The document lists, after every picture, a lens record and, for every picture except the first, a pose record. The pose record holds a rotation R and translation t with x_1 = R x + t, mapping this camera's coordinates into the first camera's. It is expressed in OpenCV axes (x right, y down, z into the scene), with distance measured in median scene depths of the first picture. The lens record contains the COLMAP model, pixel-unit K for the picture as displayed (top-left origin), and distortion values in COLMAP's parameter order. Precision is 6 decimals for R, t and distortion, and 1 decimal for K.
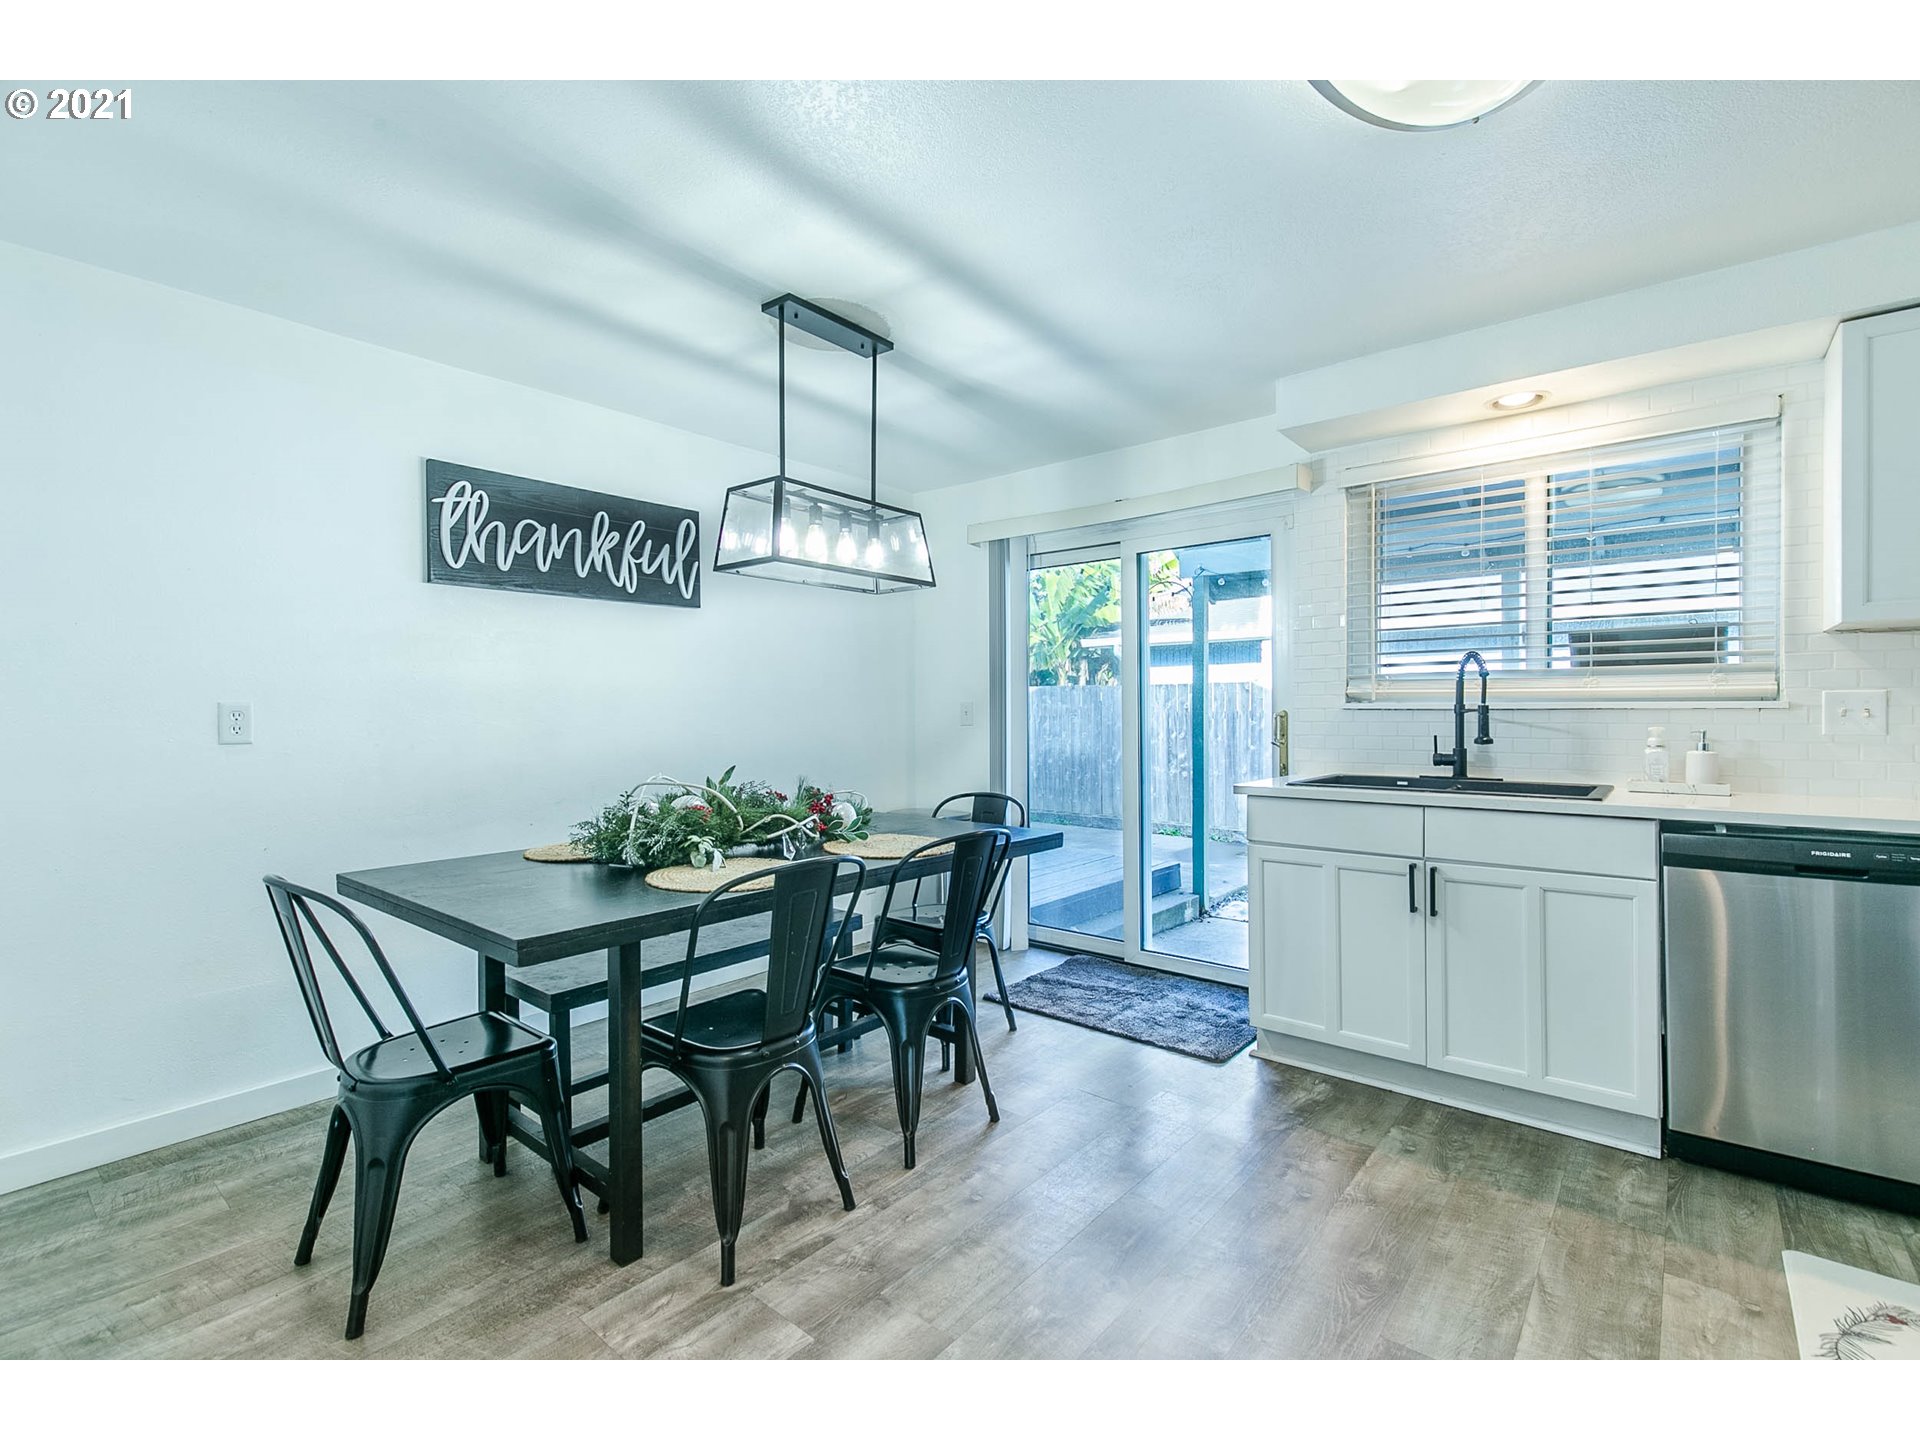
lens RADIAL K [[866.5, 0, 977.8], [0, 866.5, 717.8], [0, 0, 1]] dist [0.012233, -0.002195]
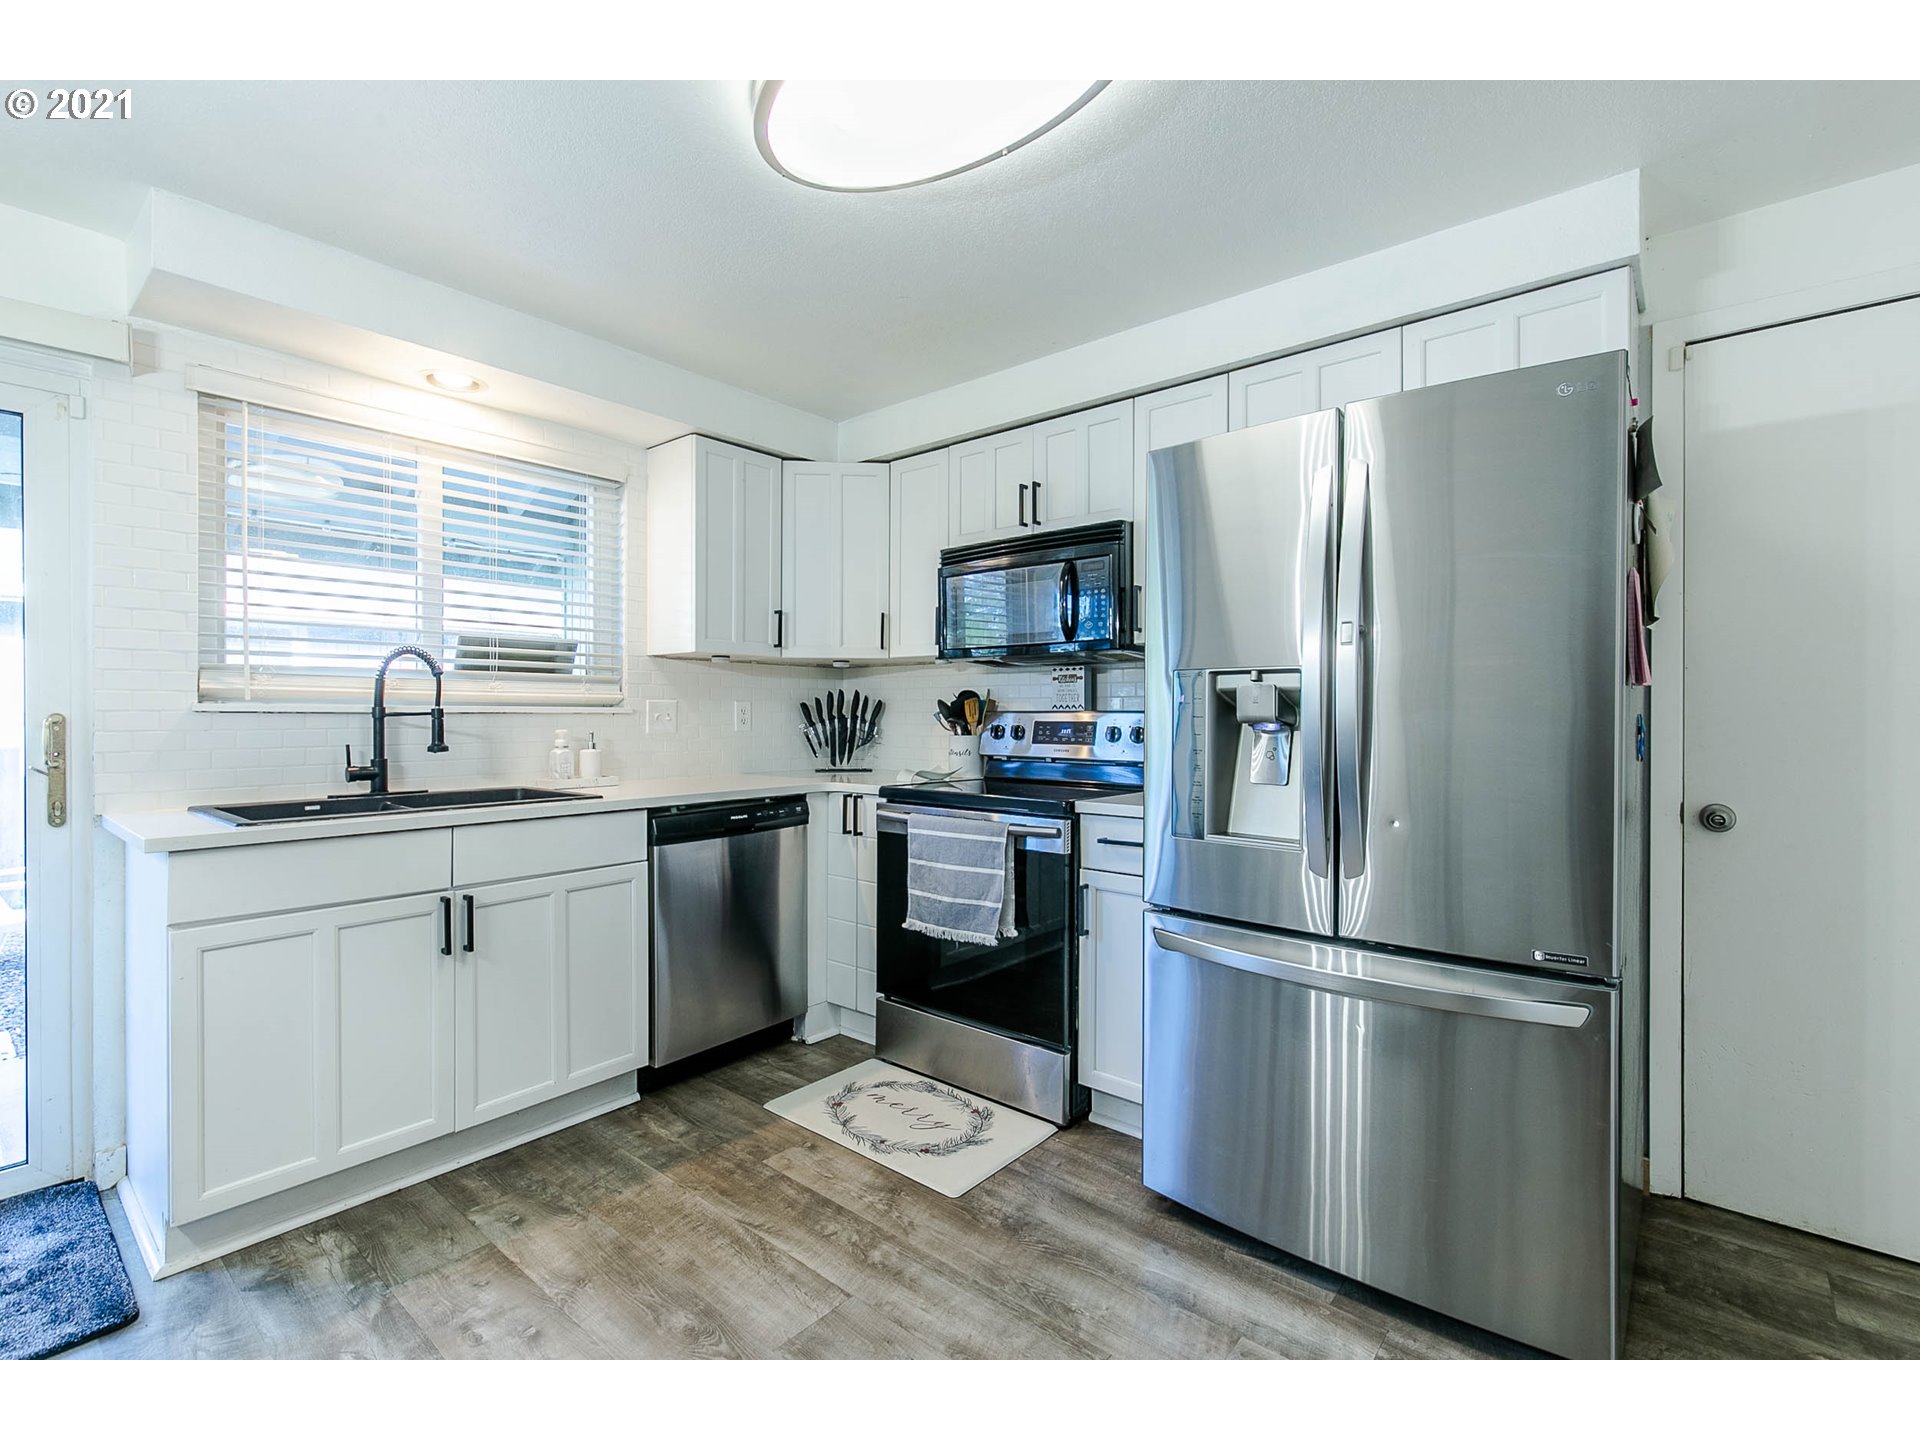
lens RADIAL K [[866.5, 0, 962.1], [0, 866.5, 715.0], [0, 0, 1]] dist [0.012233, -0.002195]
pose [[0.025107, 0.001768, 0.999683, -0.320416], [0.005363, 0.999984, -0.001903, -0.003483], [-0.999670, 0.005409, 0.025097, 0.469998]]
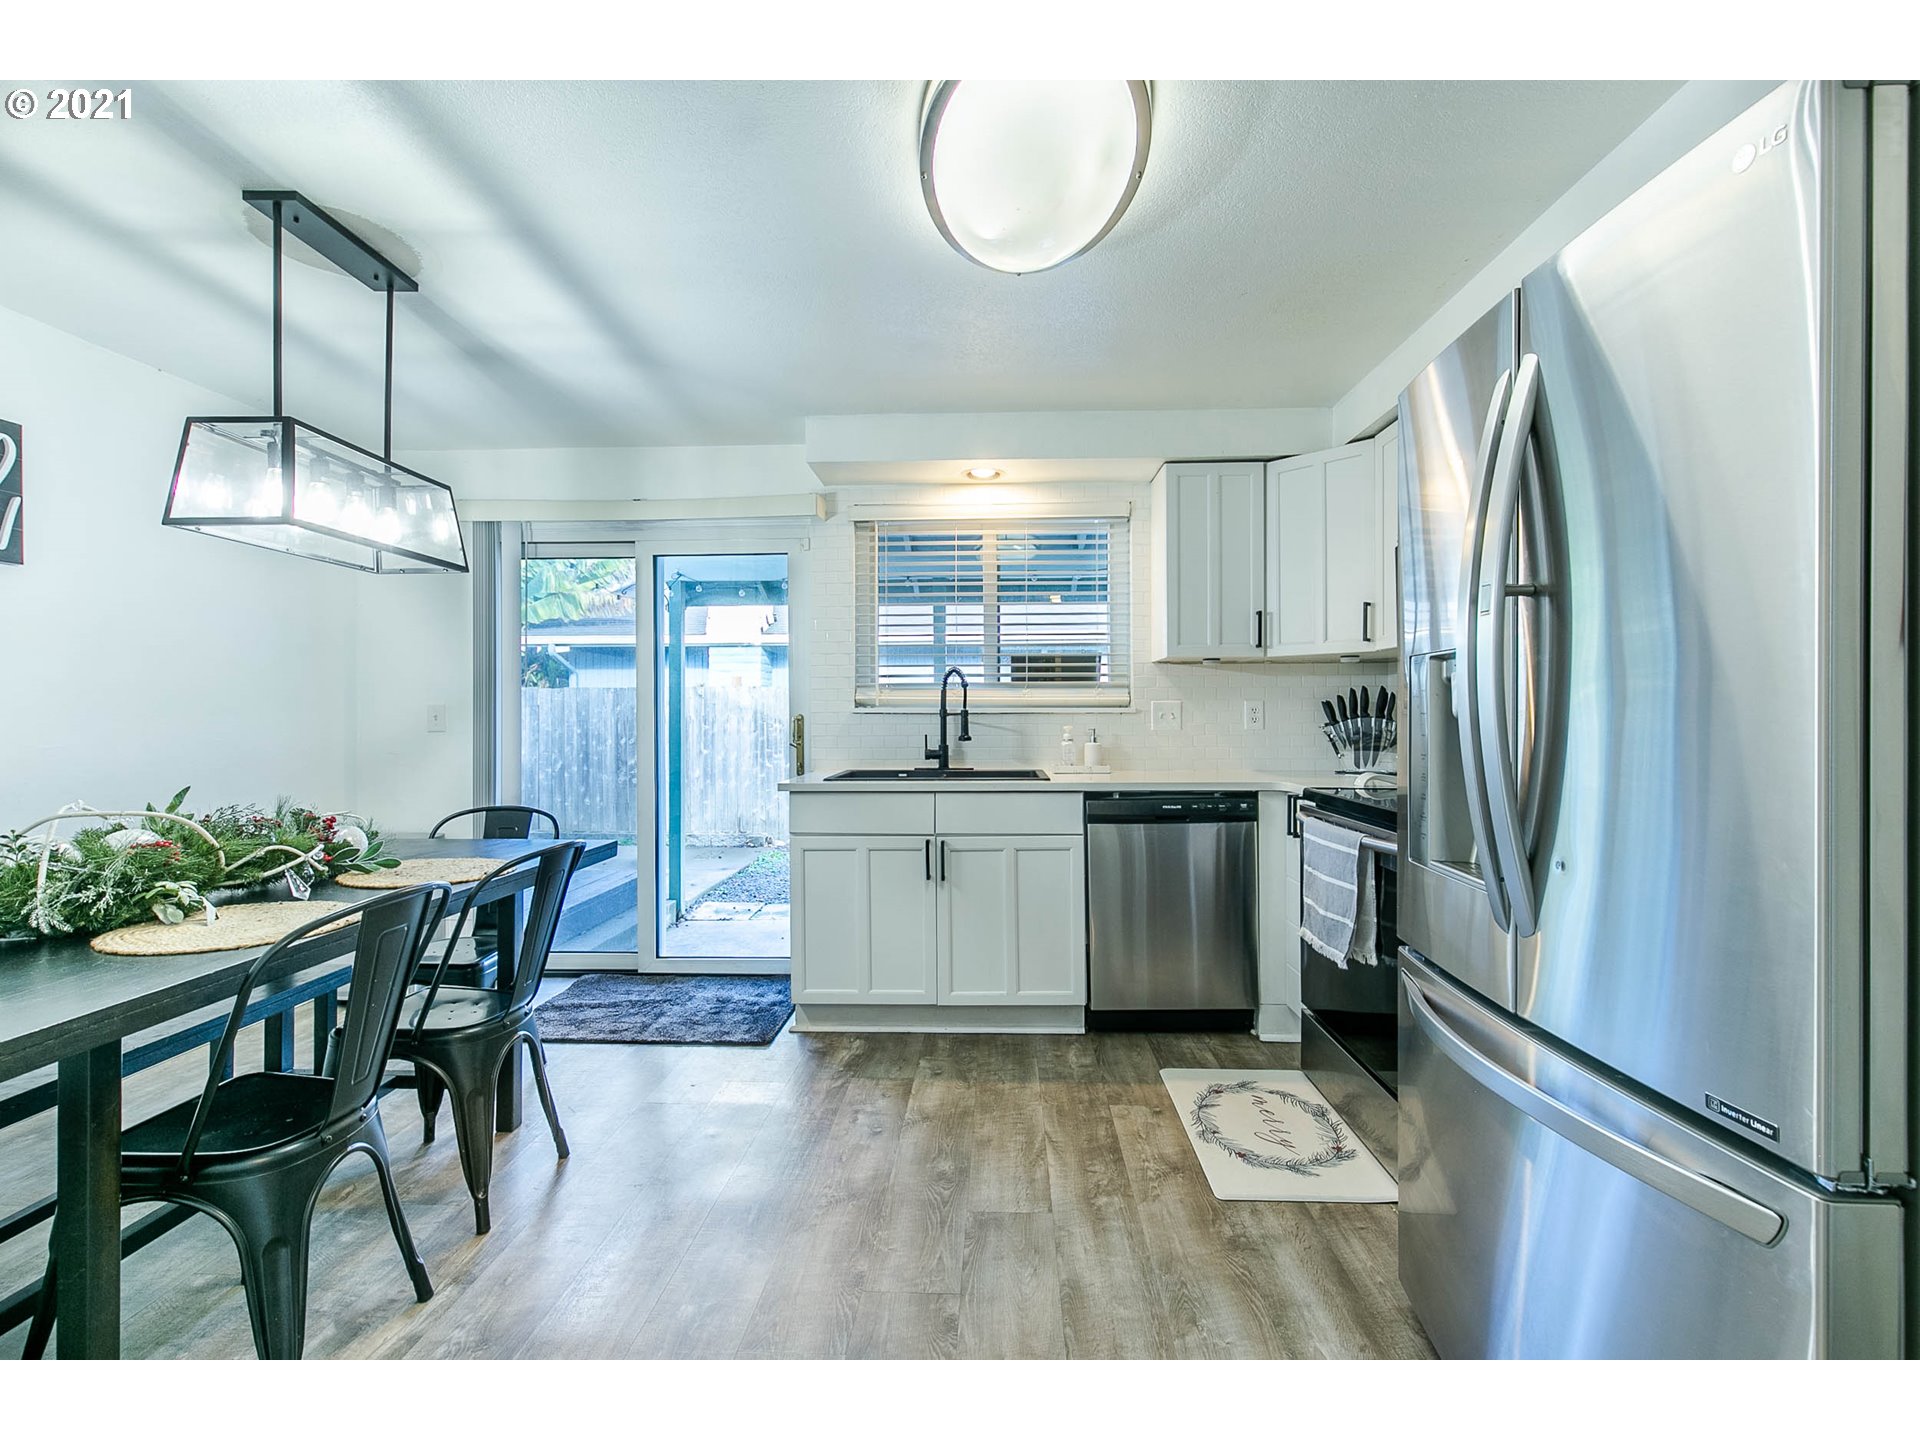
lens RADIAL K [[866.5, 0, 967.8], [0, 866.5, 708.9], [0, 0, 1]] dist [0.012233, -0.002195]
pose [[0.799390, 0.004778, 0.600794, -0.181412], [0.005300, 0.999873, -0.015003, 0.002945], [-0.600790, 0.015178, 0.799263, -0.006933]]
